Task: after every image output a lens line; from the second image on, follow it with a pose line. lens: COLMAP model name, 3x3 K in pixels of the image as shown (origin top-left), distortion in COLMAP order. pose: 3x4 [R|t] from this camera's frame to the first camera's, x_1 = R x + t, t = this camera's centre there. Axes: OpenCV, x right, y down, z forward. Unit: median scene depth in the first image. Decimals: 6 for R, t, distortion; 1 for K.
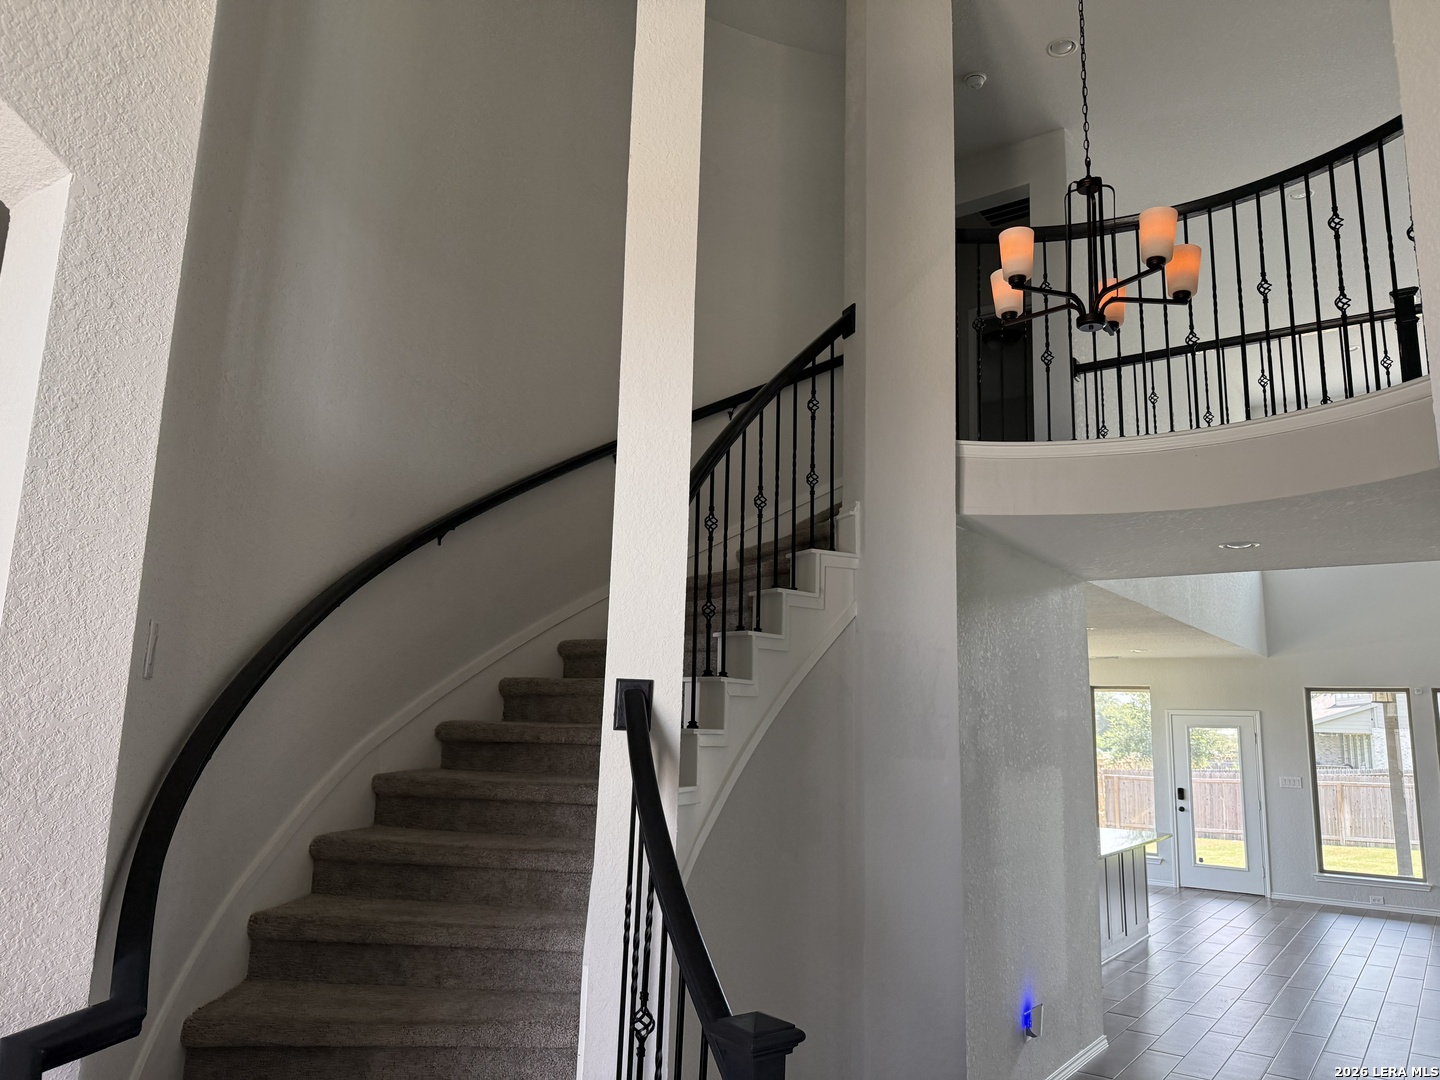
lens RADIAL K [[1021.8, 0, 695.6], [0, 1021.8, 535.9], [0, 0, 1]] dist [0.070597, -0.099301]
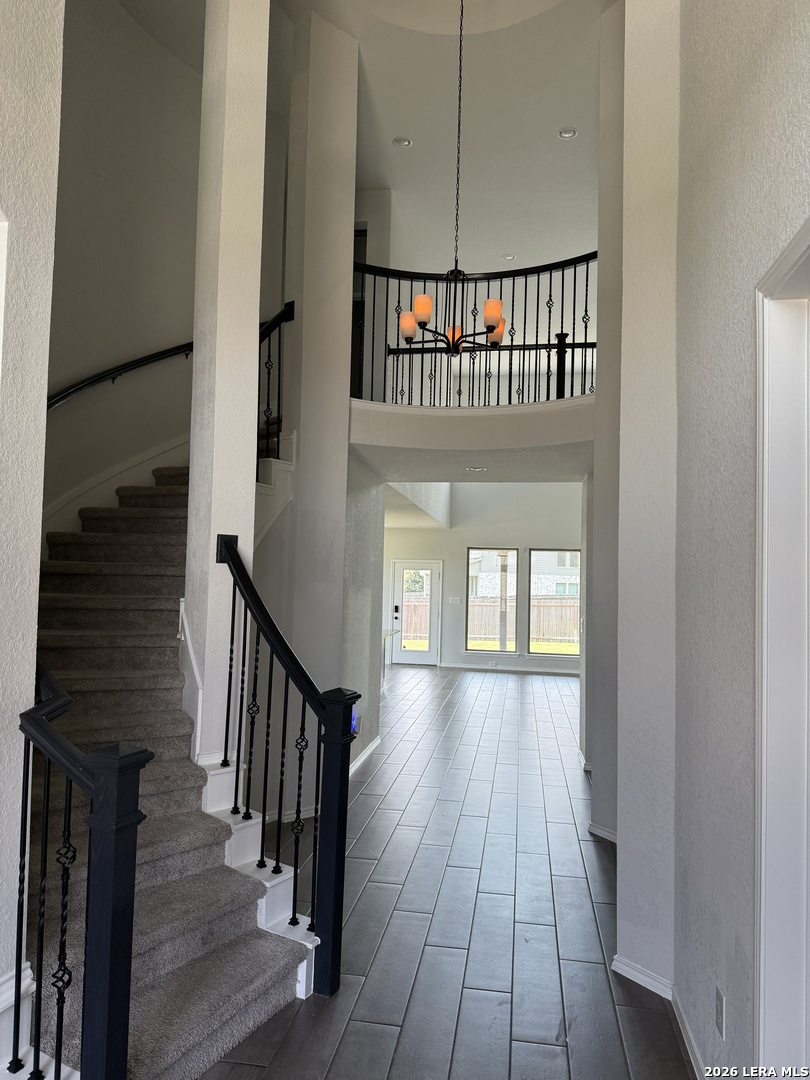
lens RADIAL K [[766.4, 0, 381.7], [0, 766.4, 556.4], [0, 0, 1]] dist [0.070597, -0.099301]
pose [[0.897818, 0.008581, 0.440284, -0.188030], [-0.079103, 0.986690, 0.142075, -0.014784], [-0.433204, -0.162385, 0.886547, -0.136431]]
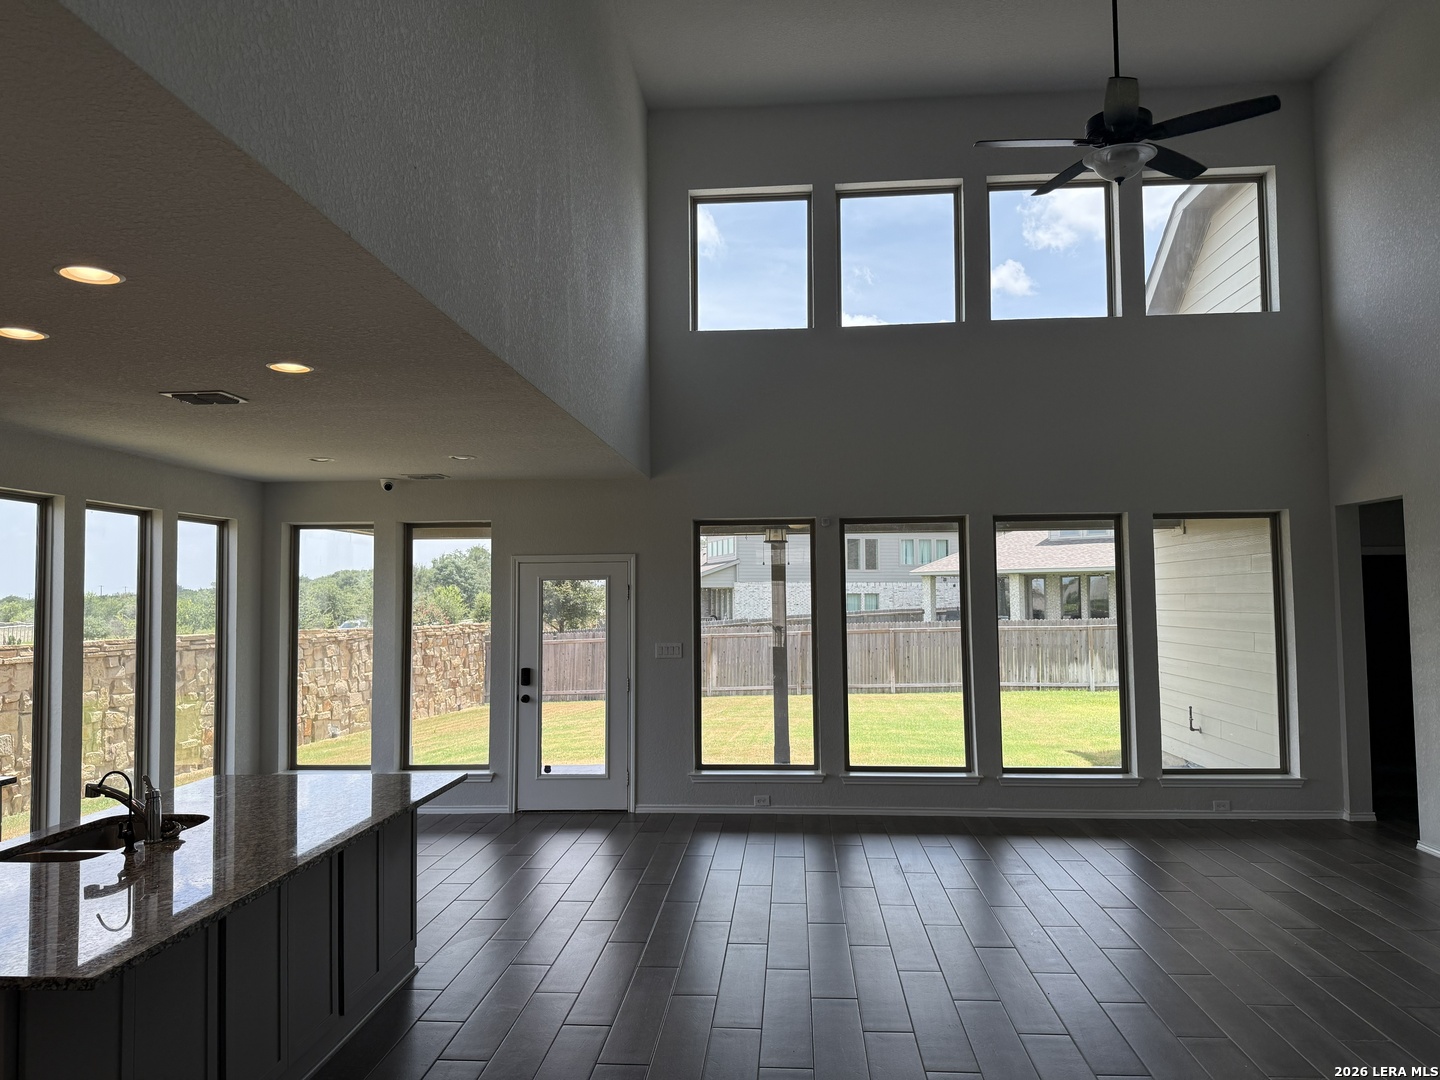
lens RADIAL K [[995.9, 0, 720.0], [0, 995.9, 540.0], [0, 0, 1]] dist [-0.019643, 0.001933]
pose [[0.843698, -0.006655, 0.536777, 0.443388], [-0.061981, 0.992028, 0.109720, 0.157854], [-0.533228, -0.125841, 0.836560, 0.775839]]
